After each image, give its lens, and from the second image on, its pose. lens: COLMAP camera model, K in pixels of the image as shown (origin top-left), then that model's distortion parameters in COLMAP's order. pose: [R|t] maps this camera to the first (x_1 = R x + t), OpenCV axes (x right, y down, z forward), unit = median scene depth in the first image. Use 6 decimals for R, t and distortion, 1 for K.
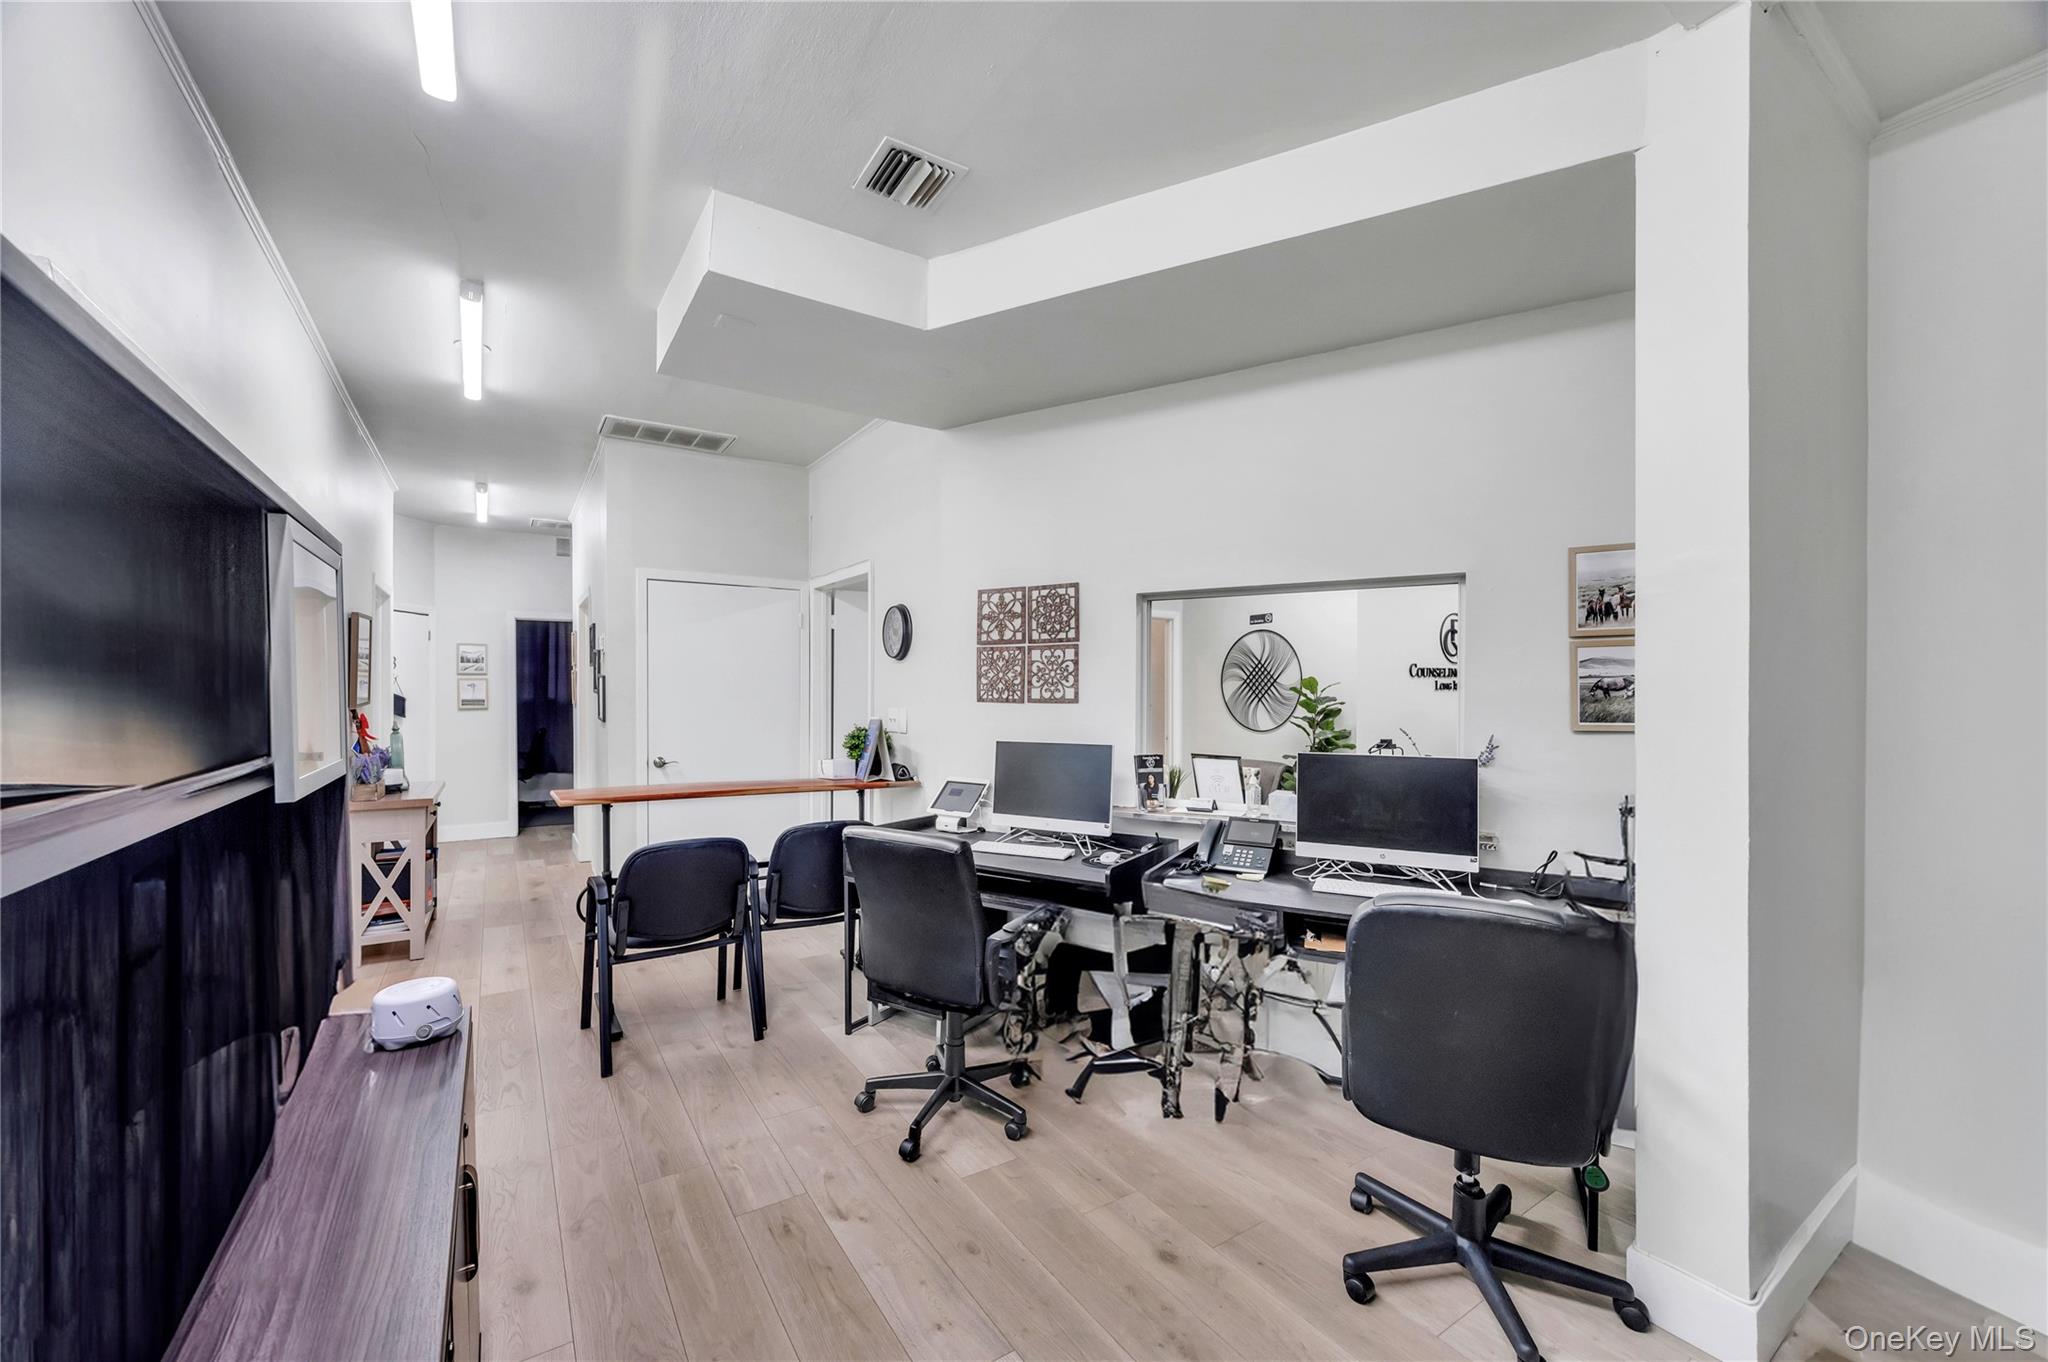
lens RADIAL K [[812.9, 0, 1031.1], [0, 812.9, 690.0], [0, 0, 1]] dist [0.002582, -0.000320]
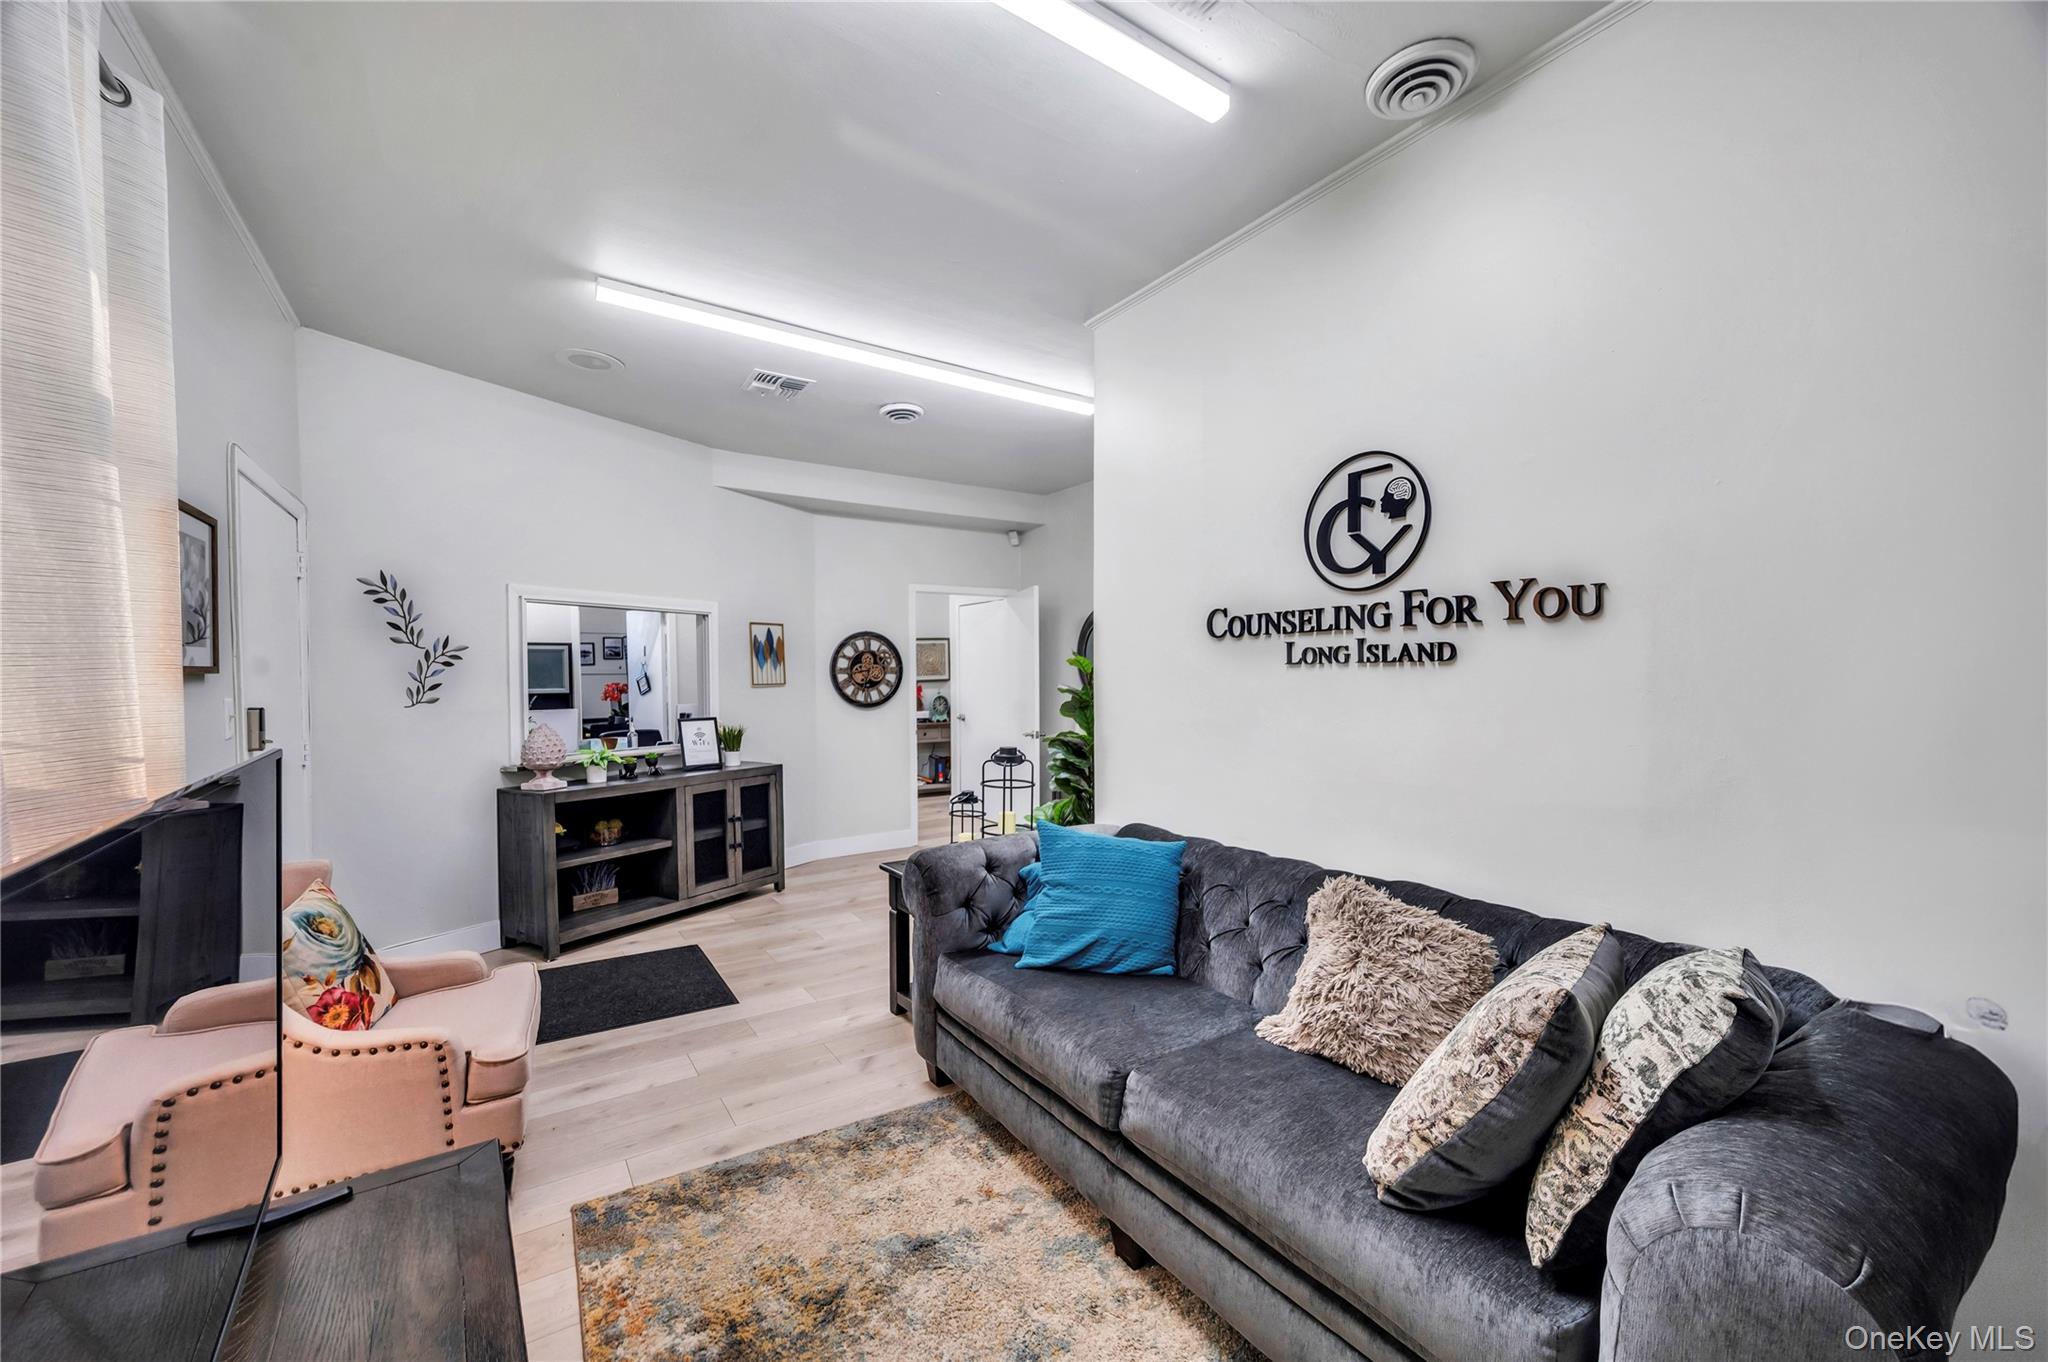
lens RADIAL K [[812.9, 0, 1024.0], [0, 812.9, 699.9], [0, 0, 1]] dist [0.002582, -0.000320]
pose [[-0.000845, 0.030746, -0.999527, 0.908887], [0.003011, 0.999523, 0.030743, 0.004427], [0.999995, -0.002984, -0.000937, 0.873558]]
